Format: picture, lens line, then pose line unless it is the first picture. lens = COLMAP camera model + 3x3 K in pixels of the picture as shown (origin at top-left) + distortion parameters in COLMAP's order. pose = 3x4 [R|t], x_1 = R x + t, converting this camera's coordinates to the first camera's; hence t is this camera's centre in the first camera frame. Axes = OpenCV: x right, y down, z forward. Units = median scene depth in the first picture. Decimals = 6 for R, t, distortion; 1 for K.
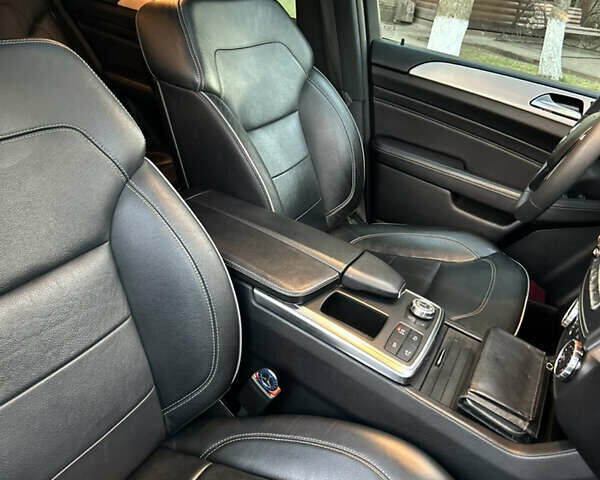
lens RADIAL K [[623.6, 0, 300.0], [0, 623.6, 240.0], [0, 0, 1]] dist [0.083991, -0.188660]
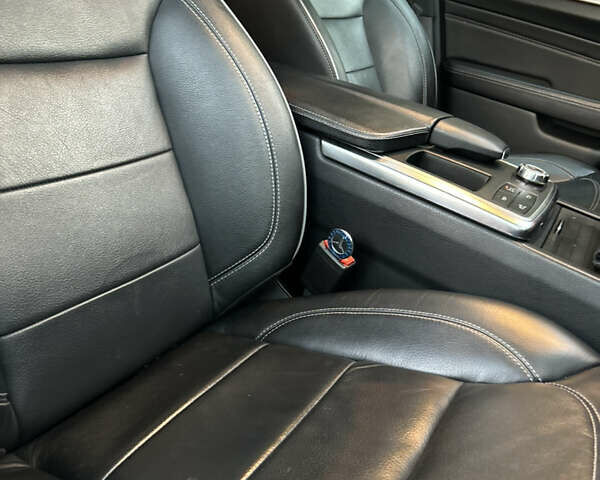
lens RADIAL K [[623.6, 0, 300.0], [0, 623.6, 240.0], [0, 0, 1]] dist [0.083991, -0.188660]
pose [[0.997811, 0.007660, -0.065682, -0.030589], [-0.011194, 0.998500, -0.053603, 0.159084], [0.065173, 0.054221, 0.996400, 0.125181]]
